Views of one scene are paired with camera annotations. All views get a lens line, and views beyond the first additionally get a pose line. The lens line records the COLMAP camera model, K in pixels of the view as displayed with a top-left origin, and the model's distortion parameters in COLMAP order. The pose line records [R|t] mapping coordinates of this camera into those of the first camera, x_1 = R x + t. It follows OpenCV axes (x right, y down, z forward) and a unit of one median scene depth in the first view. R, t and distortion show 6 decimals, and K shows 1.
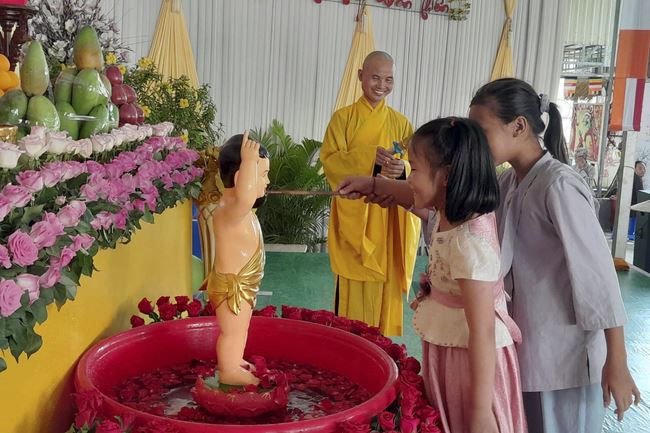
lens RADIAL K [[755.5, 0, 325.8], [0, 755.5, 215.7], [0, 0, 1]] dist [0.242501, -0.775288]
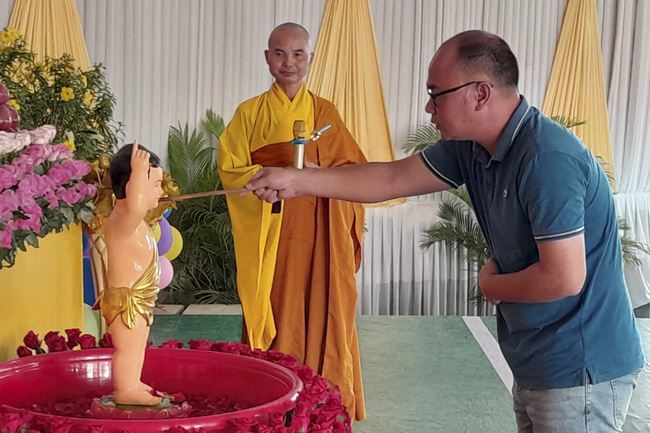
lens RADIAL K [[1426.0, 0, 324.9], [0, 1426.0, 227.4], [0, 0, 1]] dist [0.191715, -0.121699]
pose [[0.999711, -0.023693, -0.004014, 0.104304], [0.023535, 0.999092, -0.035504, 0.052871], [0.004851, 0.035399, 0.999361, -0.616937]]
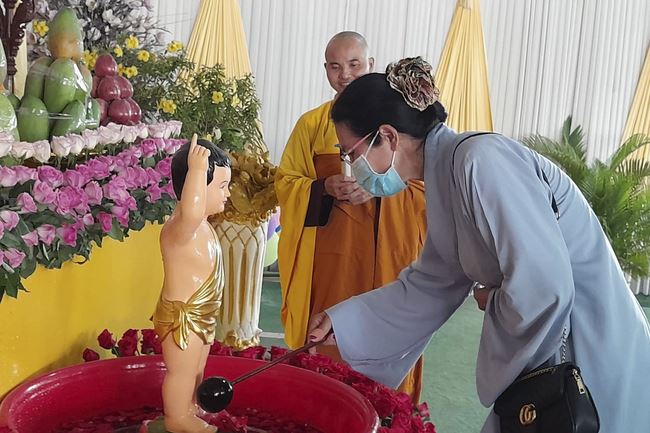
lens RADIAL K [[996.6, 0, 324.8], [0, 996.6, 214.2], [0, 0, 1]] dist [0.257024, -0.804303]
pose [[0.991932, 0.026077, -0.124061, 0.130120], [-0.029614, 0.999203, -0.026753, 0.003195], [0.123265, 0.030211, 0.991914, -0.074473]]
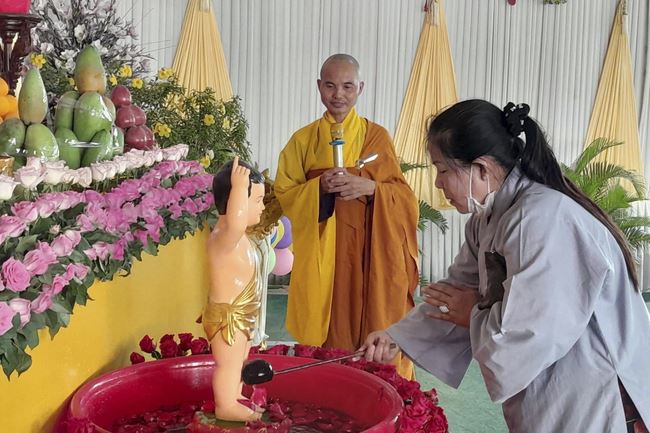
lens RADIAL K [[991.7, 0, 322.8], [0, 991.7, 200.0], [0, 0, 1]] dist [0.251582, -0.766902]
pose [[0.995585, -0.018728, -0.091975, 0.088732], [0.013686, 0.998385, -0.055143, 0.012507], [0.092859, 0.053640, 0.994233, -0.196130]]
